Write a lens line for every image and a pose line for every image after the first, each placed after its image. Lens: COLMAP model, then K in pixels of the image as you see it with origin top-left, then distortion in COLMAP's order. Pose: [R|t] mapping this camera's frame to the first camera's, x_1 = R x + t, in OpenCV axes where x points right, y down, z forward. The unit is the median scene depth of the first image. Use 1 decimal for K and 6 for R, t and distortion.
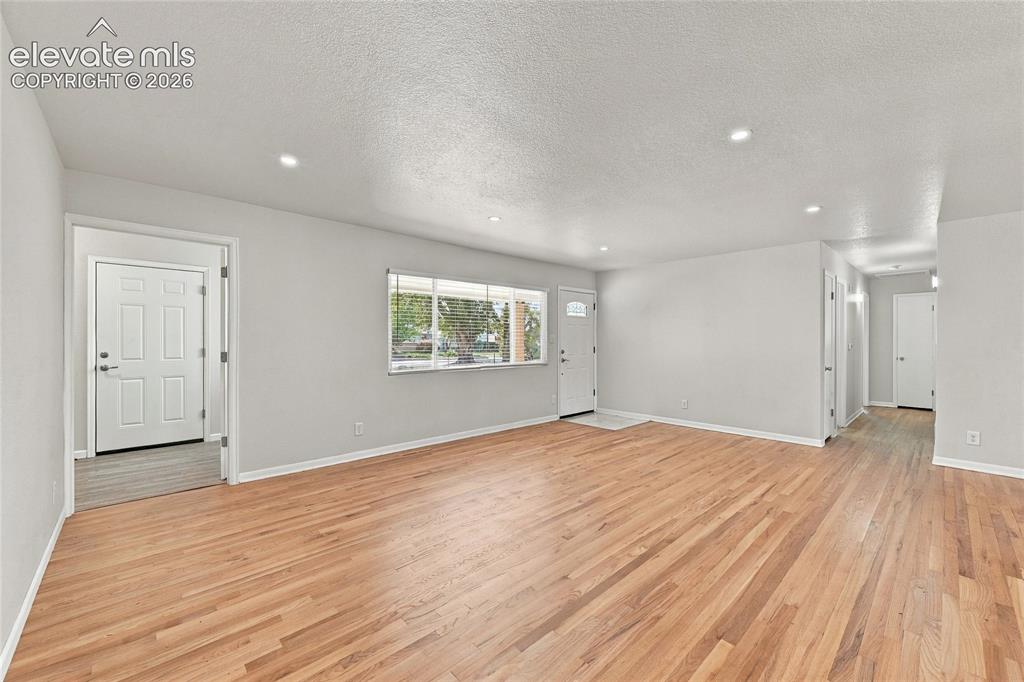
lens RADIAL K [[410.4, 0, 507.9], [0, 410.4, 338.9], [0, 0, 1]] dist [-0.000938, -0.000136]
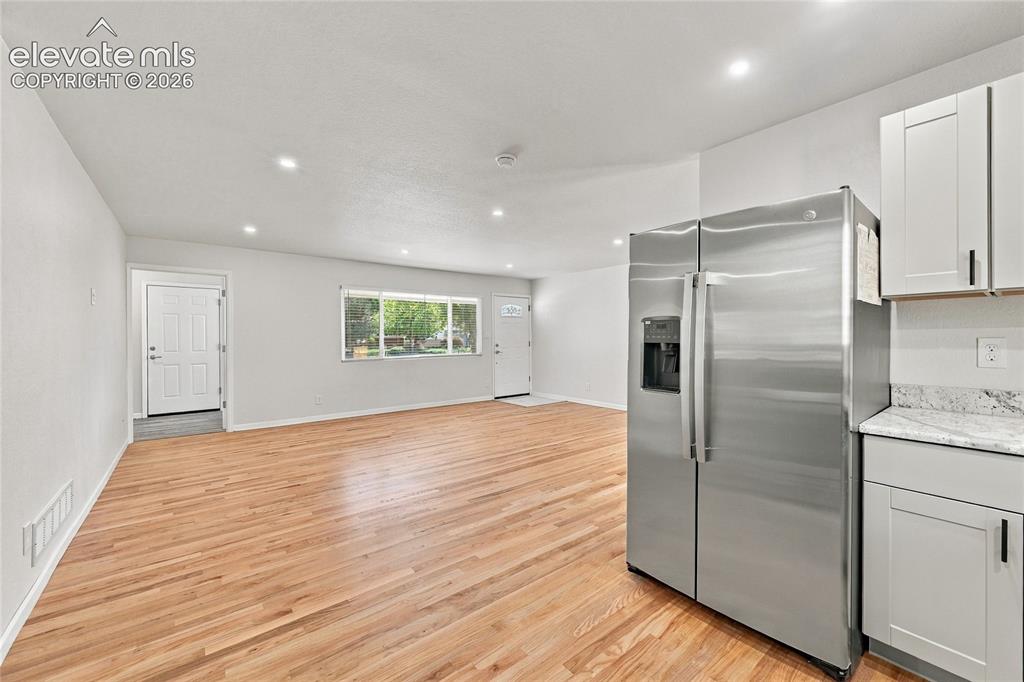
lens RADIAL K [[410.4, 0, 509.1], [0, 410.4, 334.4], [0, 0, 1]] dist [-0.000938, -0.000136]
pose [[0.997118, -0.006069, -0.075619, 0.441232], [0.006084, 0.999981, -0.000041, -0.002718], [0.075618, -0.000419, 0.997137, -0.404558]]
